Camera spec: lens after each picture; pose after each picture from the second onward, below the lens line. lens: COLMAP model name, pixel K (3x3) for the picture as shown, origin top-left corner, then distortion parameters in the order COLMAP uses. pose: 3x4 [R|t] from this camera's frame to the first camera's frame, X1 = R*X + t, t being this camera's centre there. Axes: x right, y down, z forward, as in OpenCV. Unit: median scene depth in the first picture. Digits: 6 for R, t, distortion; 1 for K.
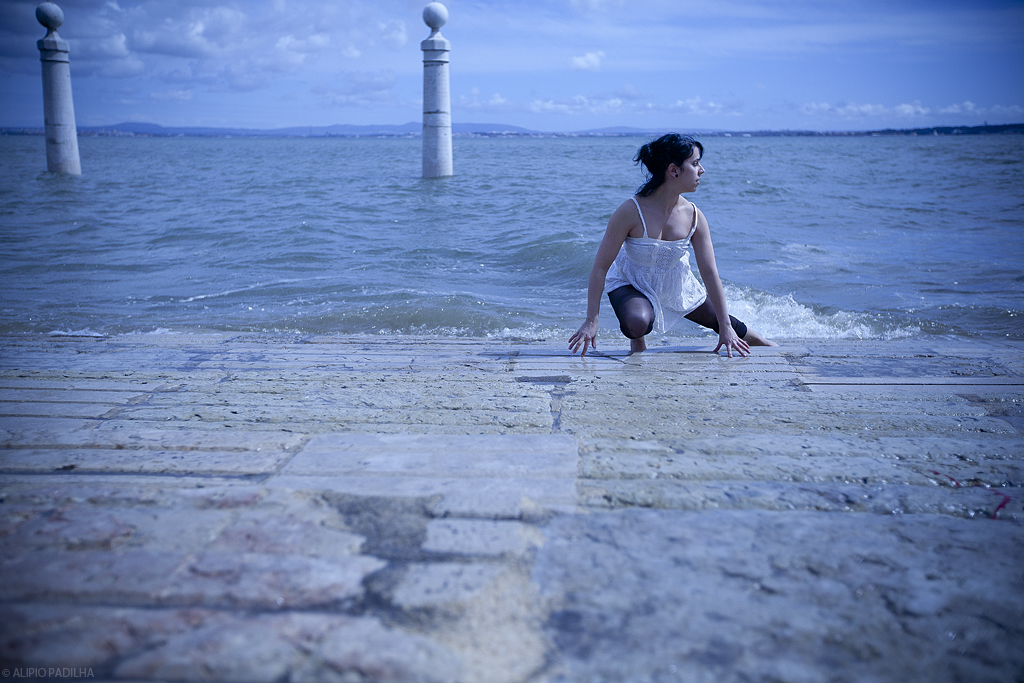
lens RADIAL K [[1009.2, 0, 509.0], [0, 1009.2, 340.4], [0, 0, 1]] dist [0.051972, 0.000000]
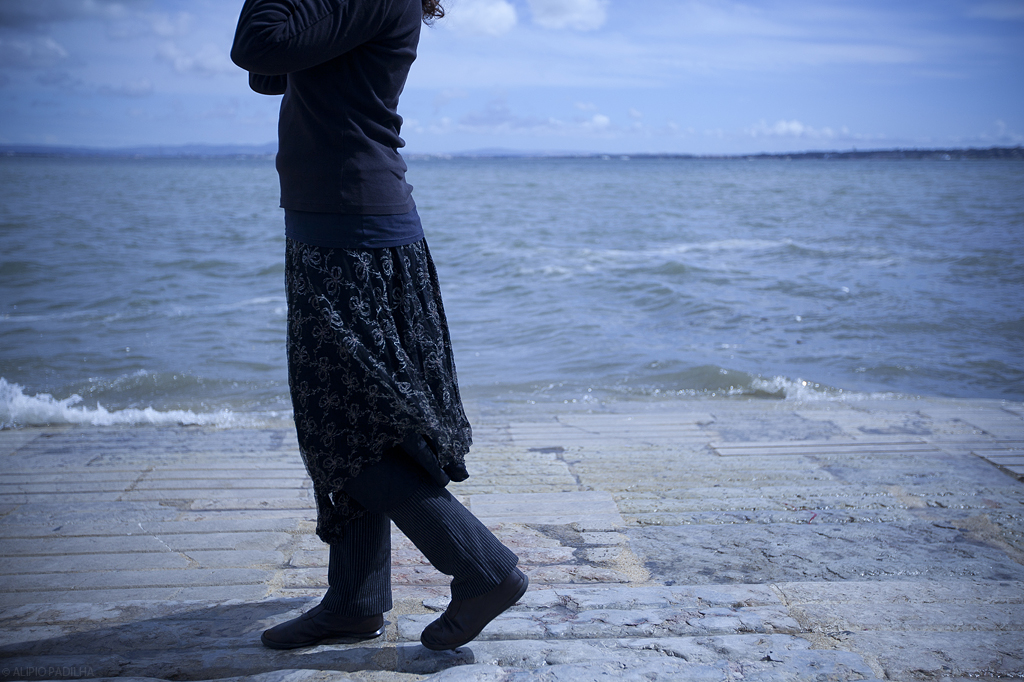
lens RADIAL K [[1069.3, 0, 518.4], [0, 1069.3, 336.0], [0, 0, 1]] dist [0.055976, 0.000000]
pose [[0.991755, -0.017717, 0.126917, -0.171595], [0.021912, 0.999256, -0.031736, -0.067226], [-0.126261, 0.034256, 0.991405, -0.483690]]
